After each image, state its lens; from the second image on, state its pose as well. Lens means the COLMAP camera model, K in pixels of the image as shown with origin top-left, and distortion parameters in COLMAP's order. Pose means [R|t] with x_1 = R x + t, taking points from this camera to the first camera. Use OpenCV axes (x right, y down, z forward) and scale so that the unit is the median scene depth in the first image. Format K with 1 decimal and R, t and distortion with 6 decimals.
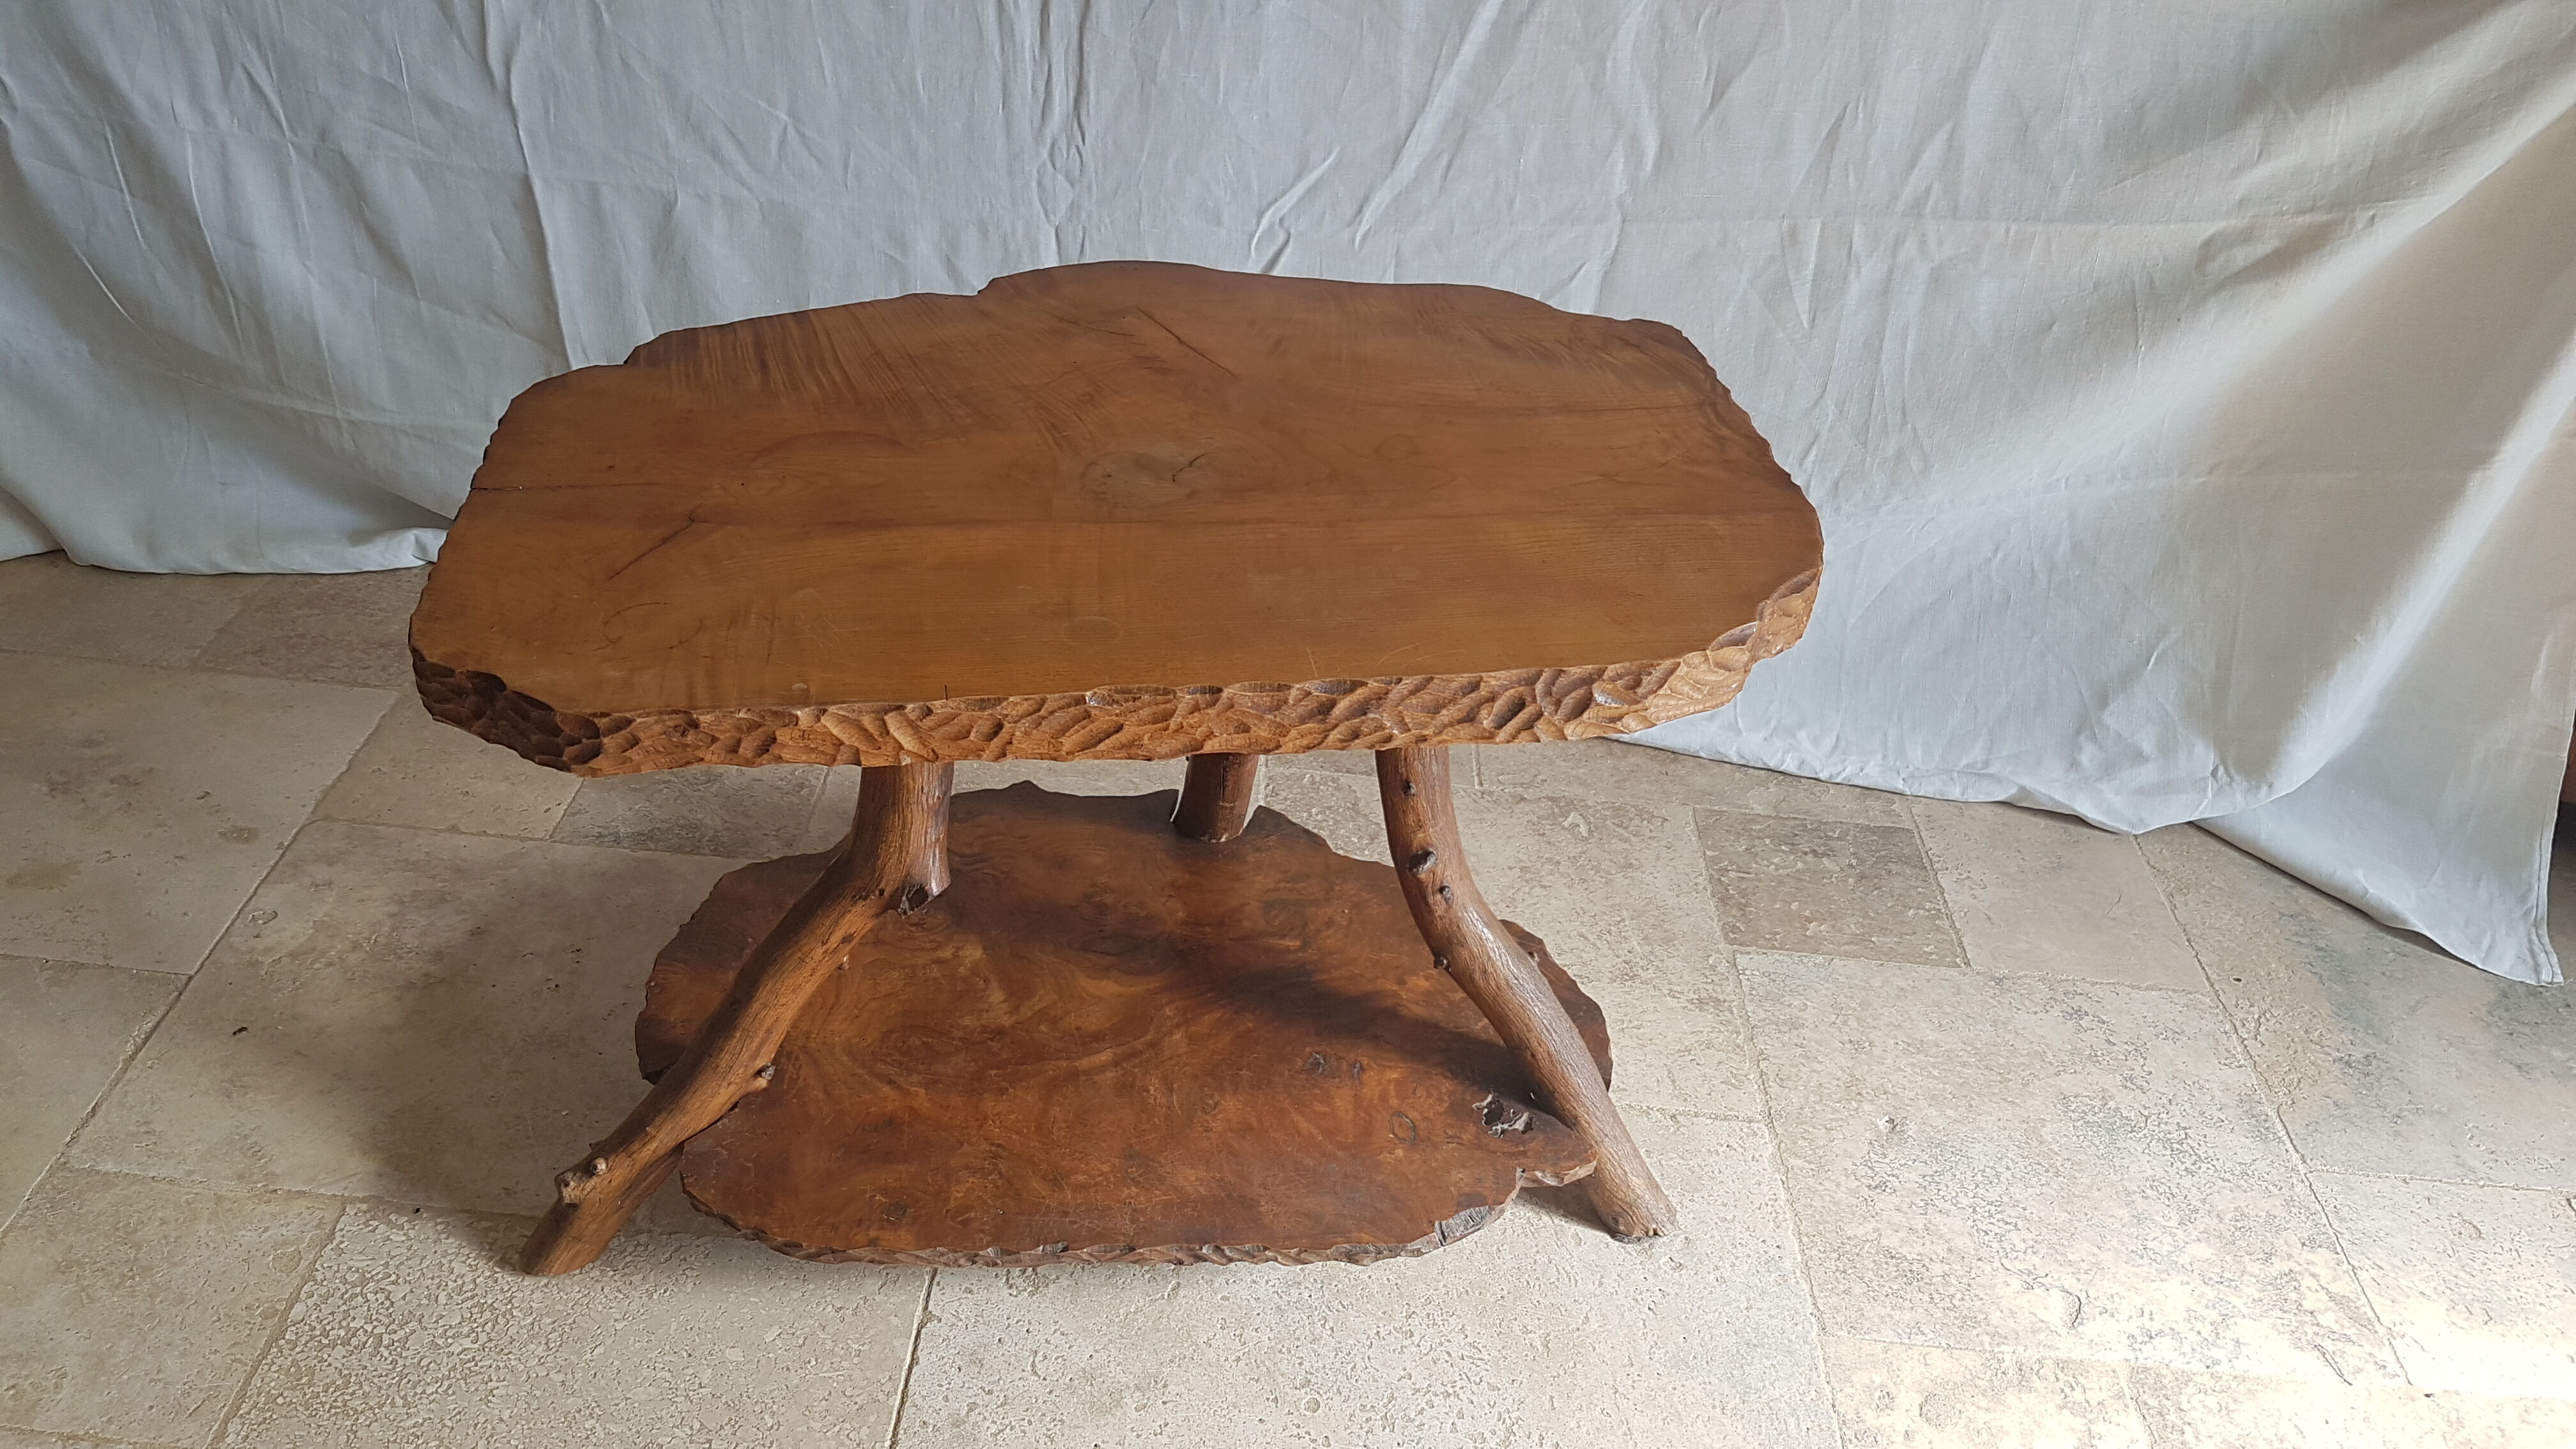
lens RADIAL K [[2007.5, 0, 1231.8], [0, 2007.5, 706.1], [0, 0, 1]] dist [0.078165, -0.157932]
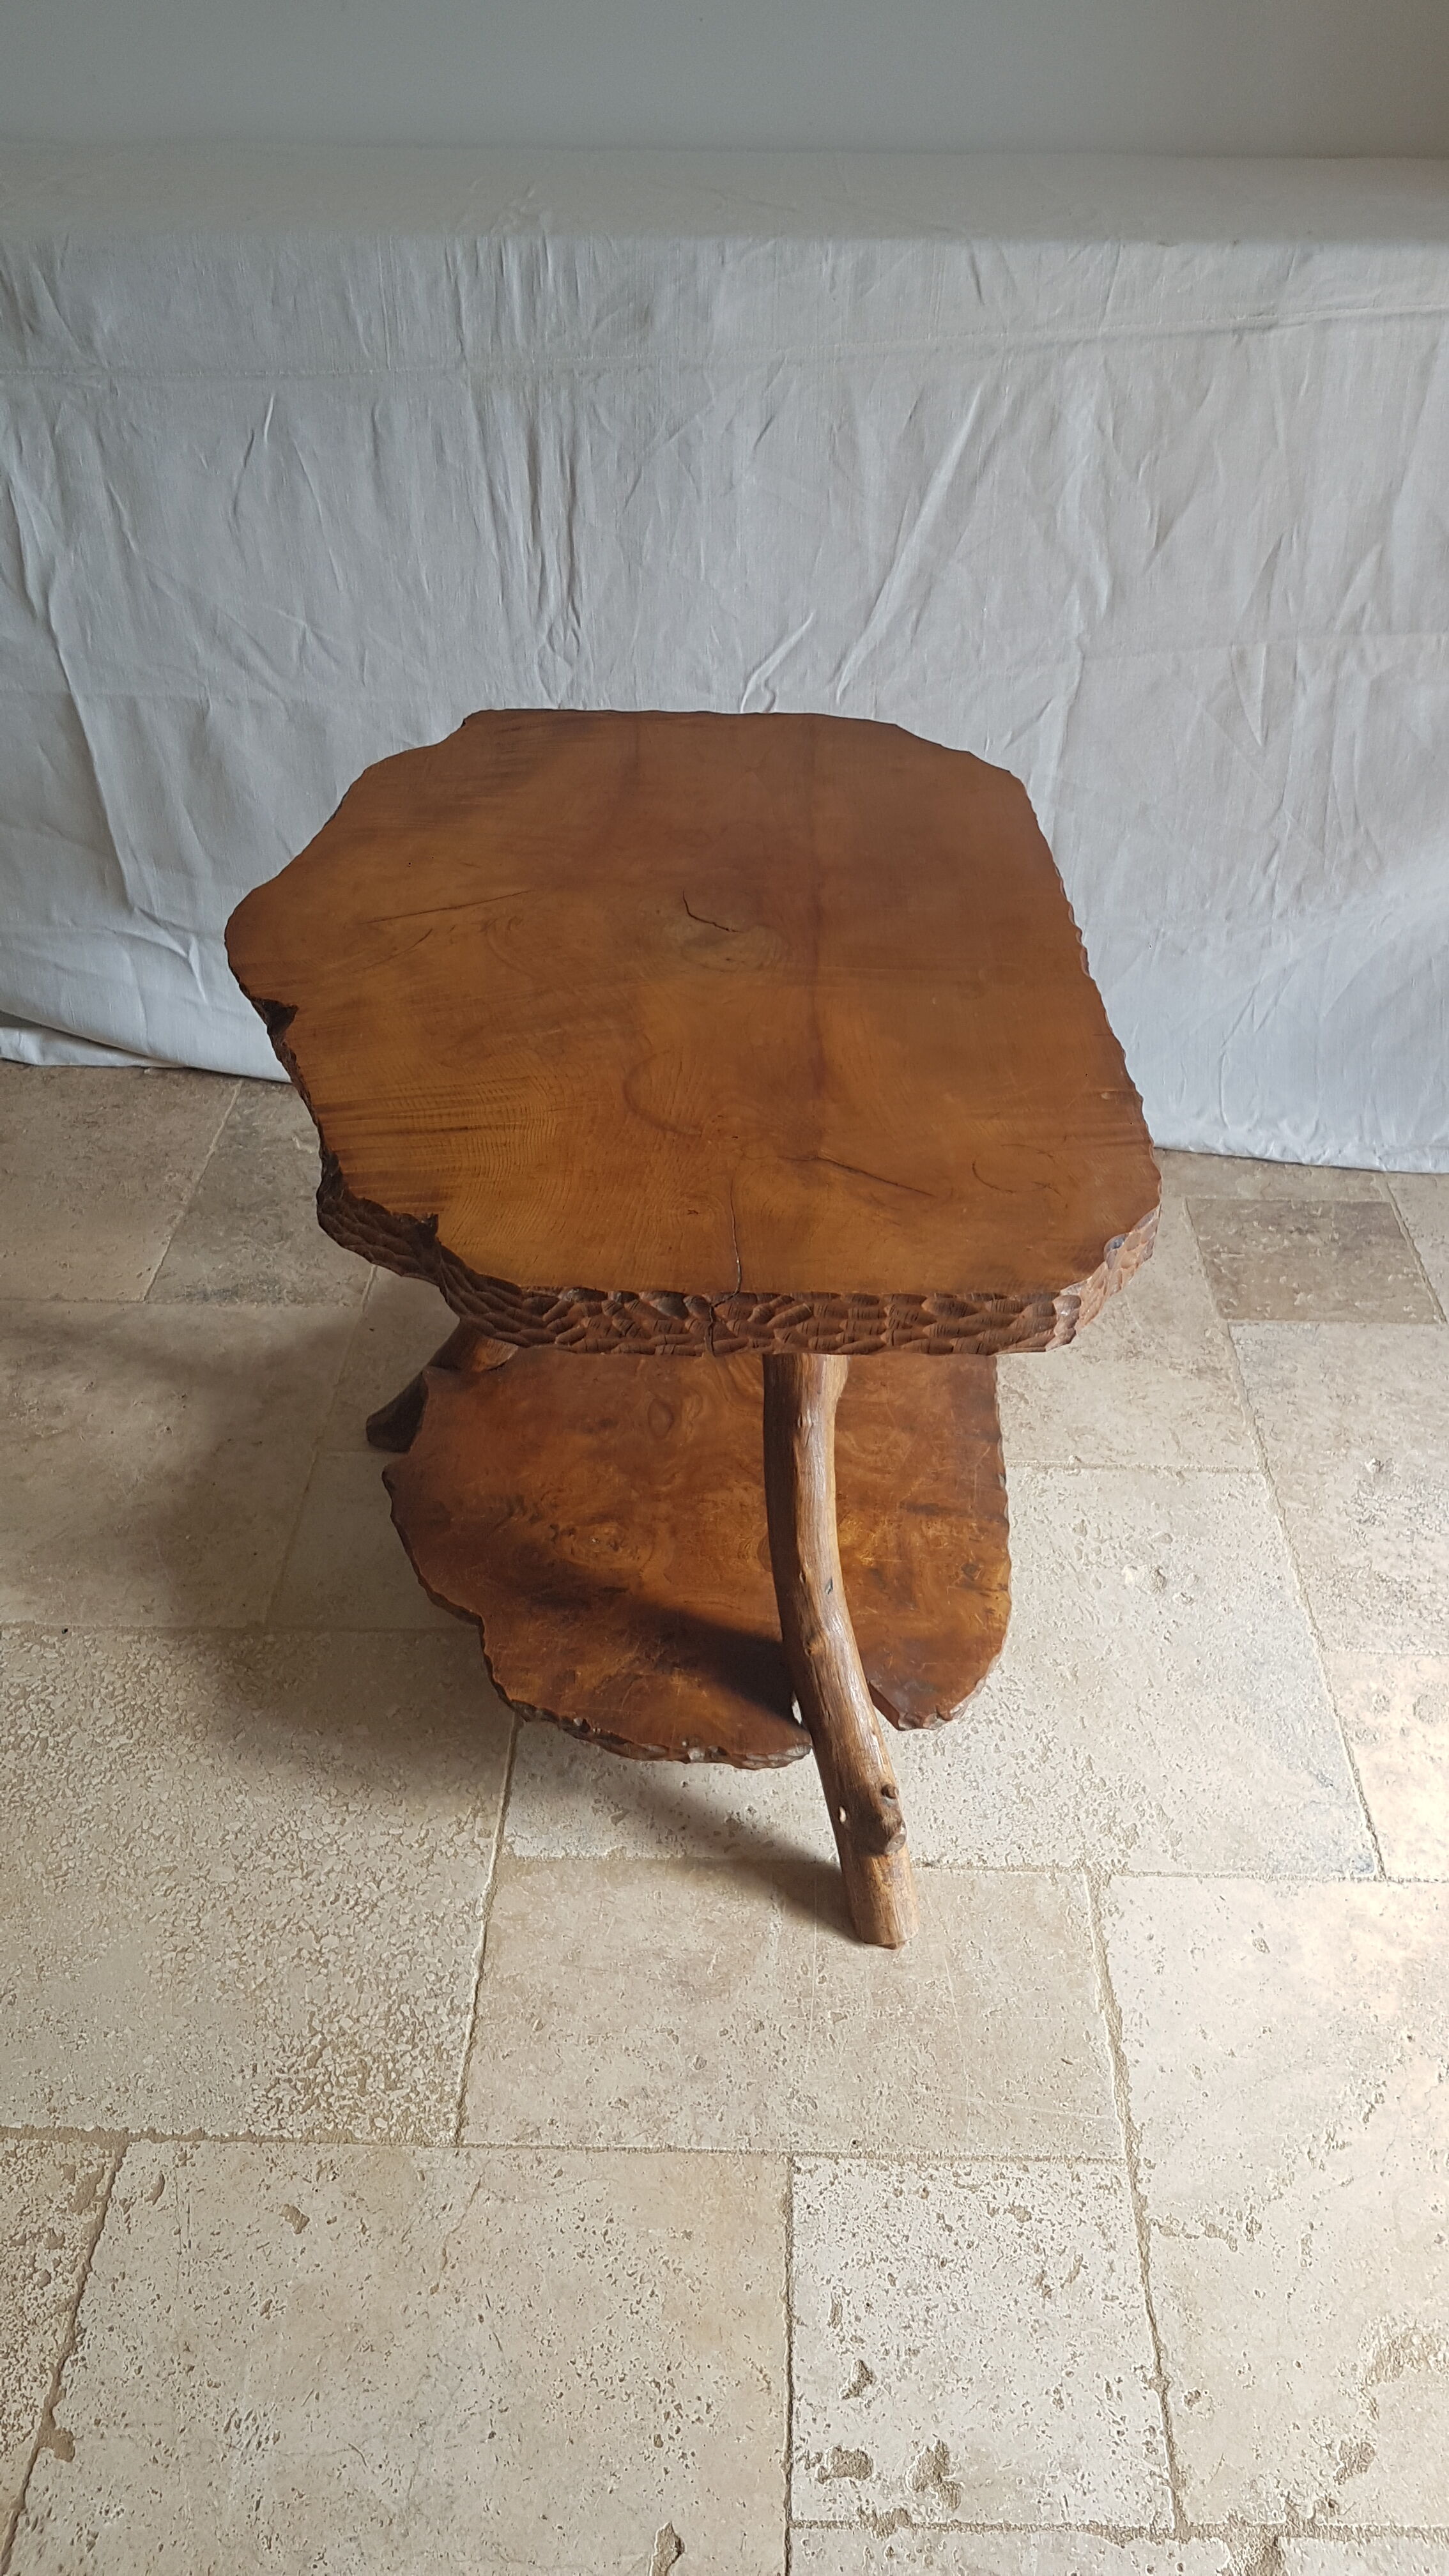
lens RADIAL K [[2007.5, 0, 726.5], [0, 2007.5, 1199.0], [0, 0, 1]] dist [0.078165, -0.157932]
pose [[0.997212, -0.073419, -0.013354, -0.002769], [0.073709, 0.997022, 0.022685, 0.009043], [0.011649, -0.023607, 0.999653, -0.089102]]
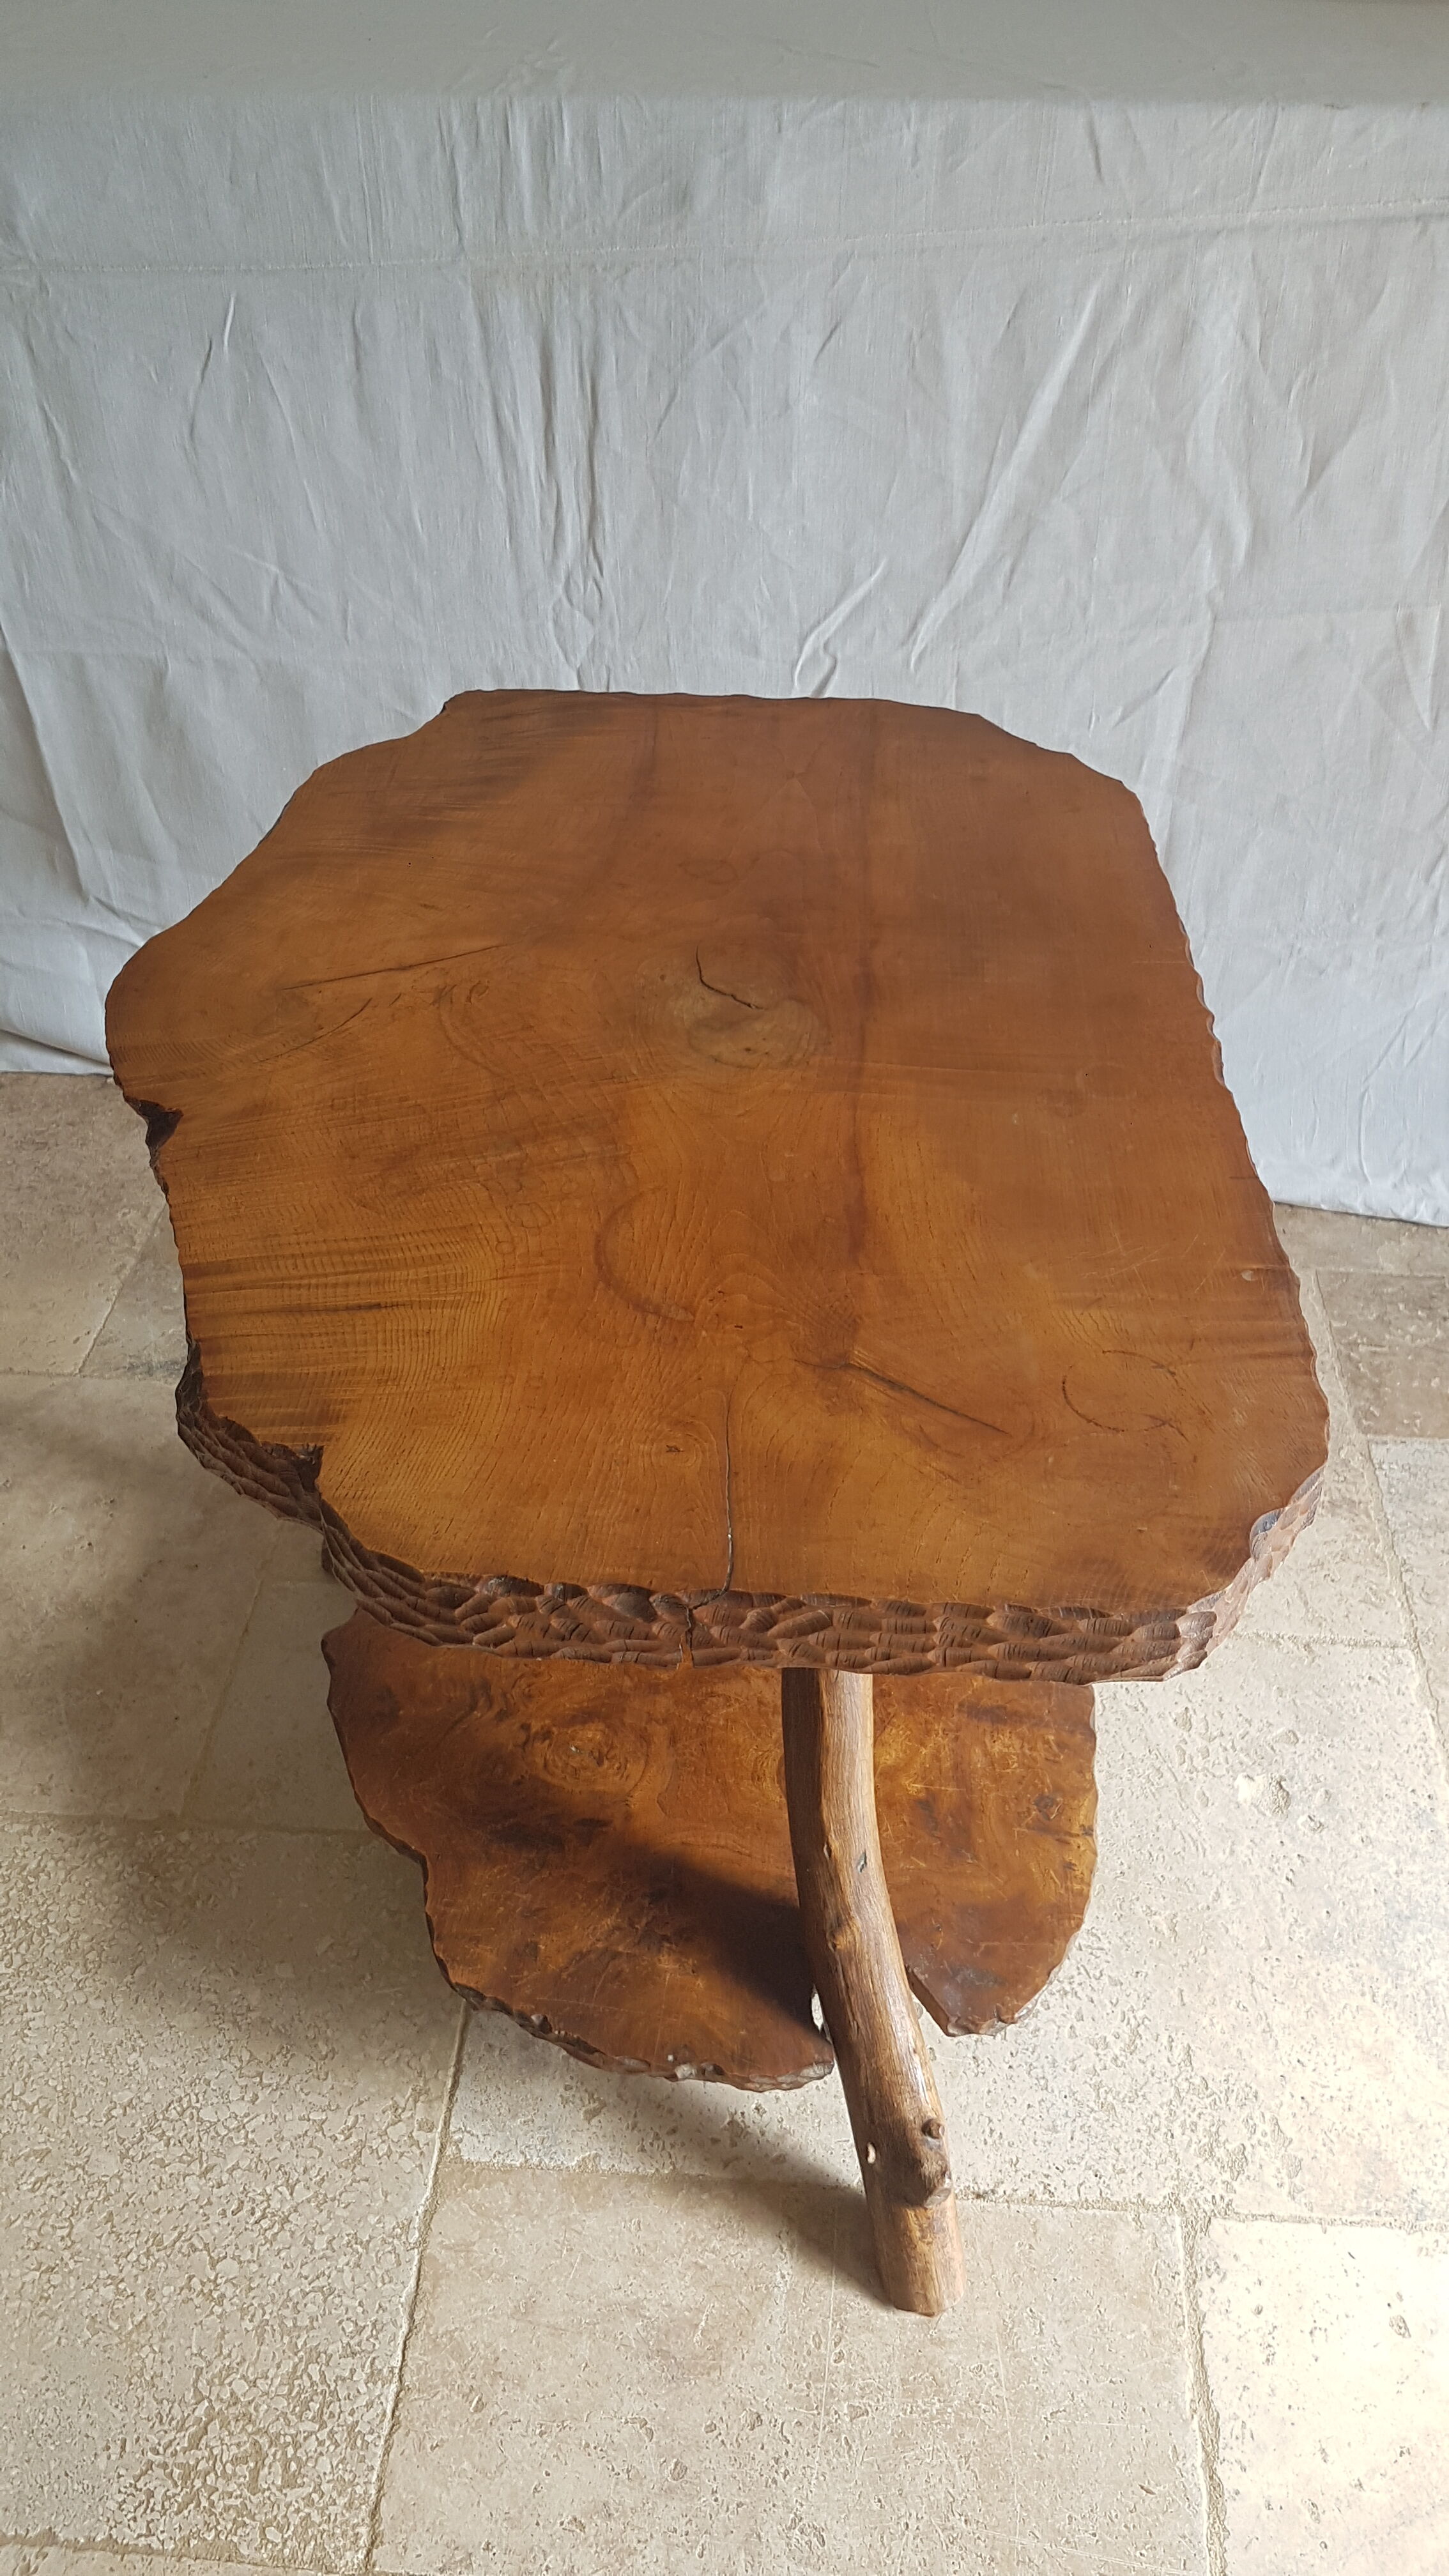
lens RADIAL K [[2007.5, 0, 711.9], [0, 2007.5, 1207.8], [0, 0, 1]] dist [0.078165, -0.157932]
pose [[0.996738, -0.050431, -0.063009, 0.018343], [0.054871, 0.995976, 0.070854, -0.060258], [0.059183, -0.074080, 0.995495, 0.087546]]
